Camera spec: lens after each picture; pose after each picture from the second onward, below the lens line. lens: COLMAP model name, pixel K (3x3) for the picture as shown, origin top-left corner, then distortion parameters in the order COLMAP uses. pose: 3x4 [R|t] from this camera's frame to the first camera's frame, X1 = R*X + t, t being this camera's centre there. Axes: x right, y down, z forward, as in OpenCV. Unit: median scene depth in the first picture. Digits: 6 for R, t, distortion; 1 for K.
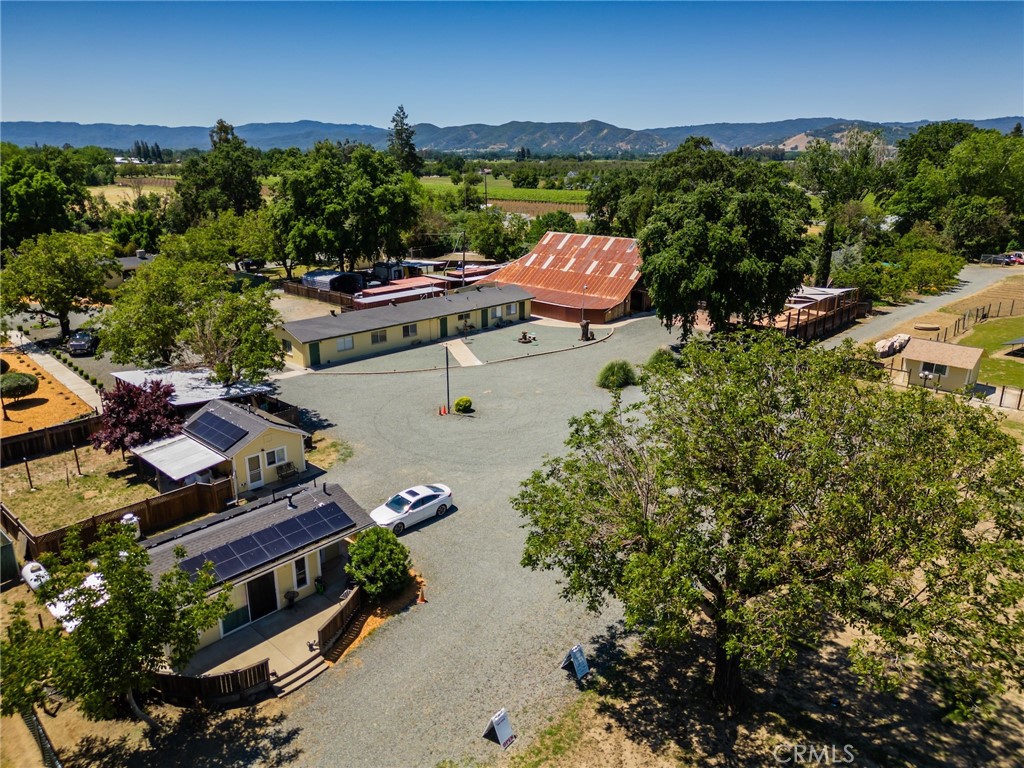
lens RADIAL K [[717.5, 0, 508.4], [0, 717.5, 381.5], [0, 0, 1]] dist [0.079747, -0.082580]
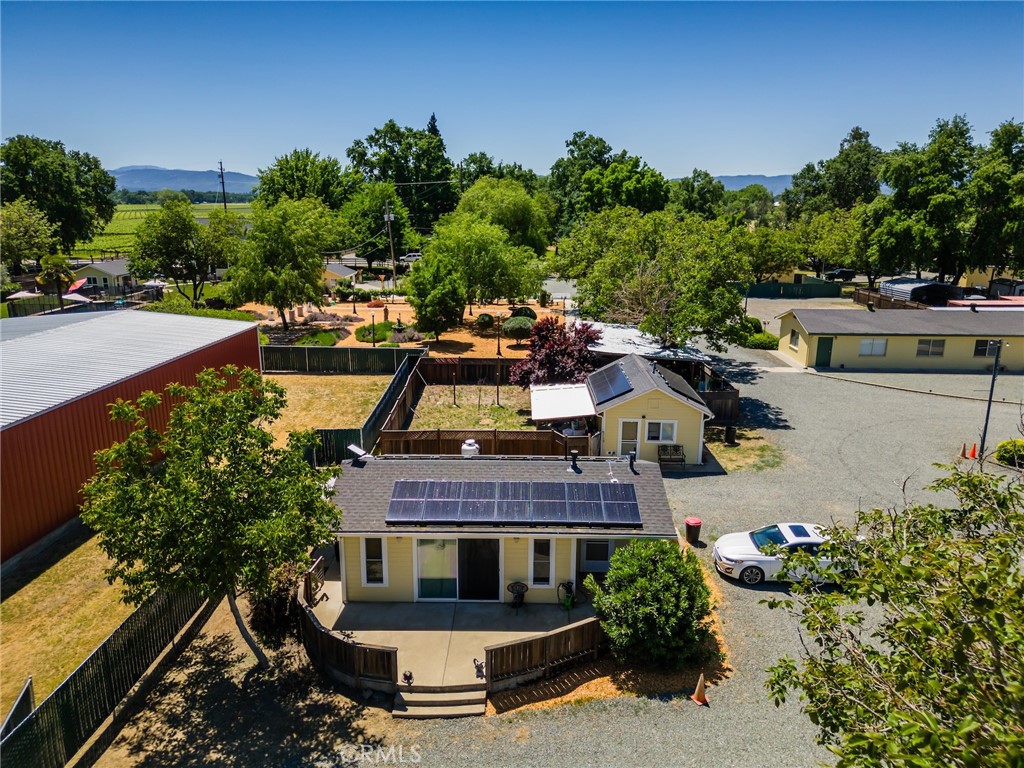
lens RADIAL K [[717.5, 0, 508.4], [0, 717.5, 381.5], [0, 0, 1]] dist [0.079747, -0.082580]
pose [[0.670563, 0.183636, -0.718765, 0.110255], [-0.227939, 0.973012, 0.035940, 0.069427], [0.705967, 0.139735, 0.694324, 0.401316]]
